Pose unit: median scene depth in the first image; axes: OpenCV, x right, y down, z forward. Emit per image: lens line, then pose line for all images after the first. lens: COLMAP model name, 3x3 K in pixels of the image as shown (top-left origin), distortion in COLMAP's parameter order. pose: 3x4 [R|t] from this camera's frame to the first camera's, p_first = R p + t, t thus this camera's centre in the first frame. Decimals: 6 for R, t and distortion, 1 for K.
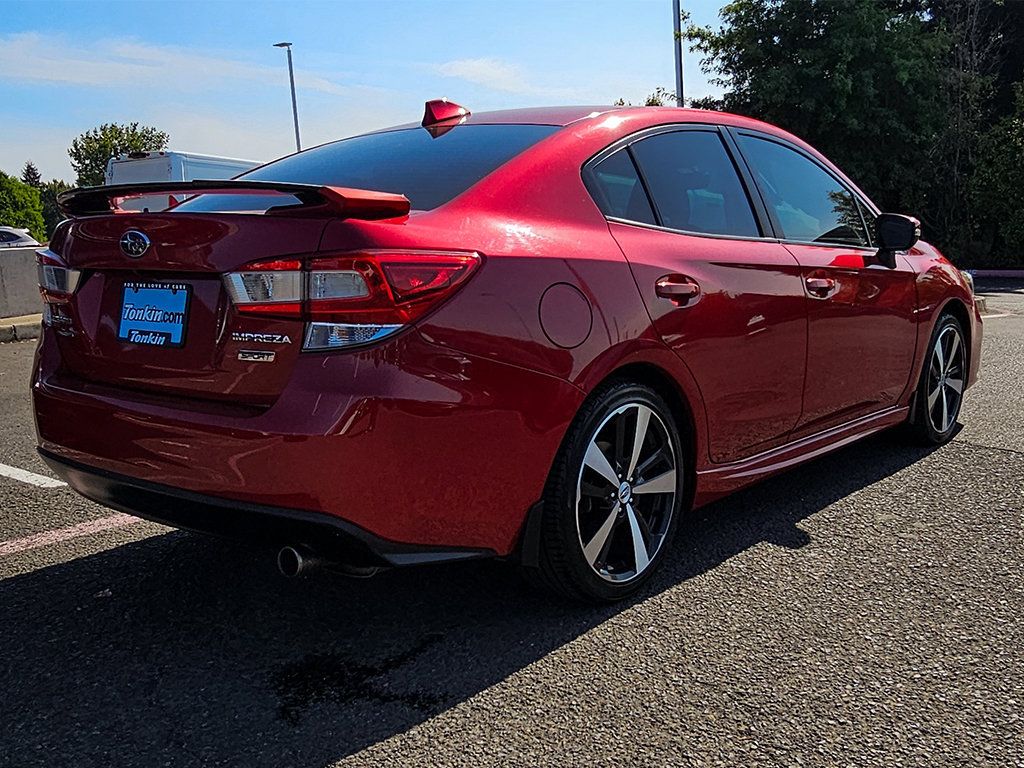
lens RADIAL K [[1081.8, 0, 509.6], [0, 1081.8, 388.7], [0, 0, 1]] dist [-0.000247, 0.005267]
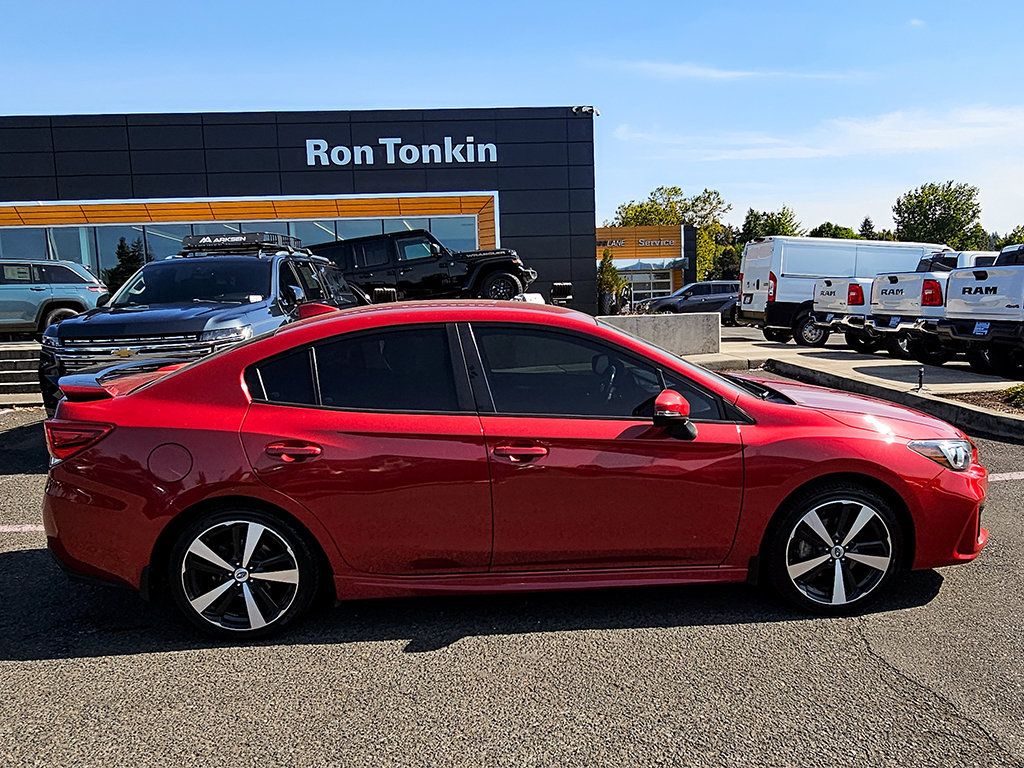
lens RADIAL K [[834.5, 0, 513.4], [0, 834.5, 400.4], [0, 0, 1]] dist [-0.000106, 0.005343]
pose [[0.681559, 0.111543, -0.723212, 1.235481], [-0.101456, 0.993173, 0.057567, -0.268634], [0.724696, 0.034139, 0.688223, 0.446358]]
